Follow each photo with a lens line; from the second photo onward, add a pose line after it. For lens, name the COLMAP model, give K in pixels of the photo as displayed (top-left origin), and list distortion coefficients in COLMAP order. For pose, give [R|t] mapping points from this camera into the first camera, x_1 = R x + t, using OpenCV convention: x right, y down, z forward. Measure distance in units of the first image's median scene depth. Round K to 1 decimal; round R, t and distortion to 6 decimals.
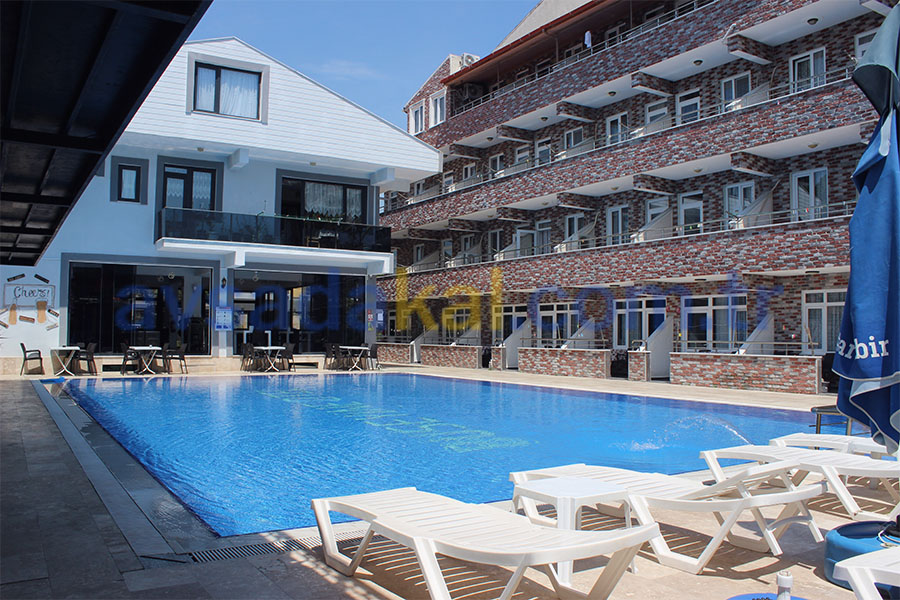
lens RADIAL K [[736.9, 0, 451.0], [0, 736.9, 297.6], [0, 0, 1]] dist [-0.144691, 0.080967]
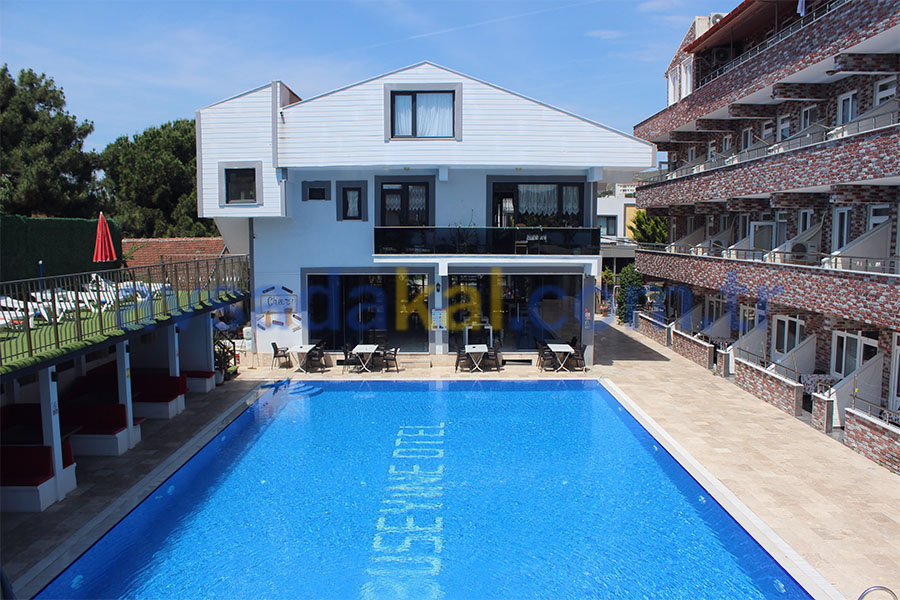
lens RADIAL K [[736.9, 0, 450.5], [0, 736.9, 301.8], [0, 0, 1]] dist [-0.144691, 0.080967]
pose [[0.847587, 0.042872, -0.528922, 0.300295], [0.029563, 0.991368, 0.127730, -0.144301], [0.529833, -0.123898, 0.839003, 0.078033]]
